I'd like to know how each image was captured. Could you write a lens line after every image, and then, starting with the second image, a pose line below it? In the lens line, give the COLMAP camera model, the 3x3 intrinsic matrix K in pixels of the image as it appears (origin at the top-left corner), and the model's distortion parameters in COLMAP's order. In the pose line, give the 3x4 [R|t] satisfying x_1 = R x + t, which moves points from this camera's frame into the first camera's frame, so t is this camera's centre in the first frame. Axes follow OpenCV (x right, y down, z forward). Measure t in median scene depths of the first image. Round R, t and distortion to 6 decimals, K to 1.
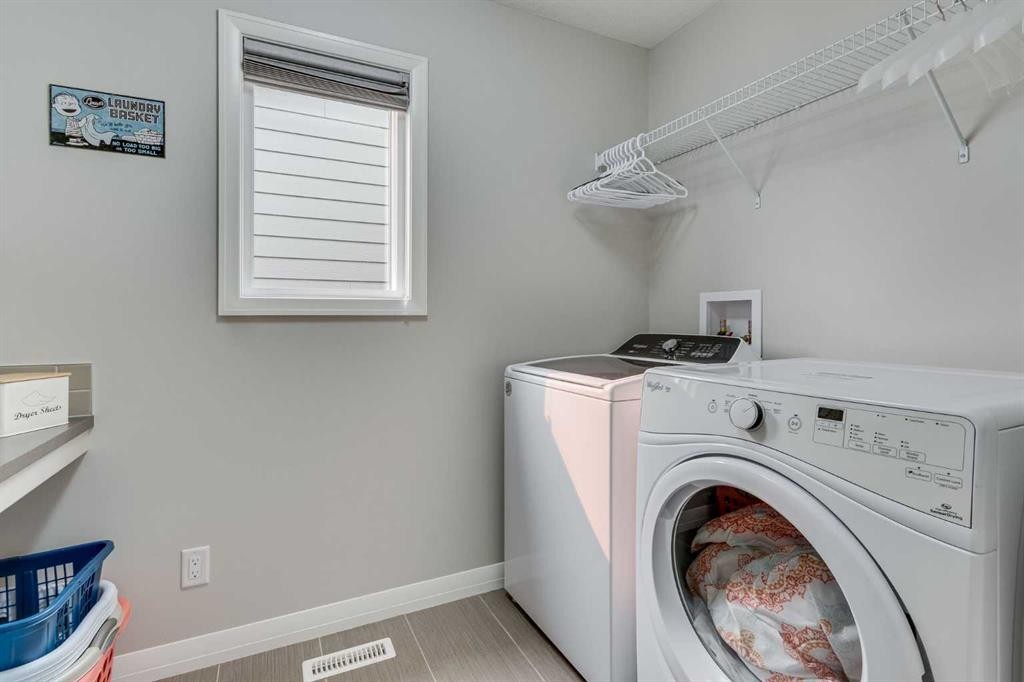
lens RADIAL K [[495.6, 0, 509.3], [0, 495.6, 313.9], [0, 0, 1]] dist [0.001878, 0.000408]
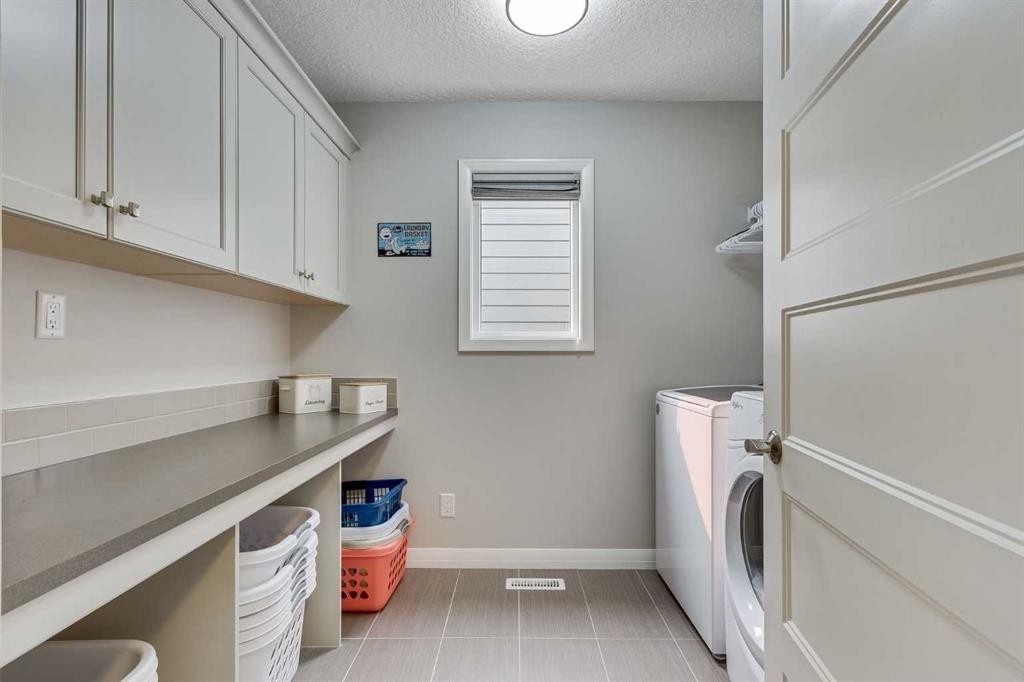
lens RADIAL K [[471.3, 0, 512.5], [0, 471.3, 350.9], [0, 0, 1]] dist [0.000490, 0.000058]
pose [[0.896423, -0.001199, -0.443198, 0.244960], [0.002453, 0.999994, 0.002256, -0.000557], [0.443193, -0.003110, 0.896421, -0.289682]]
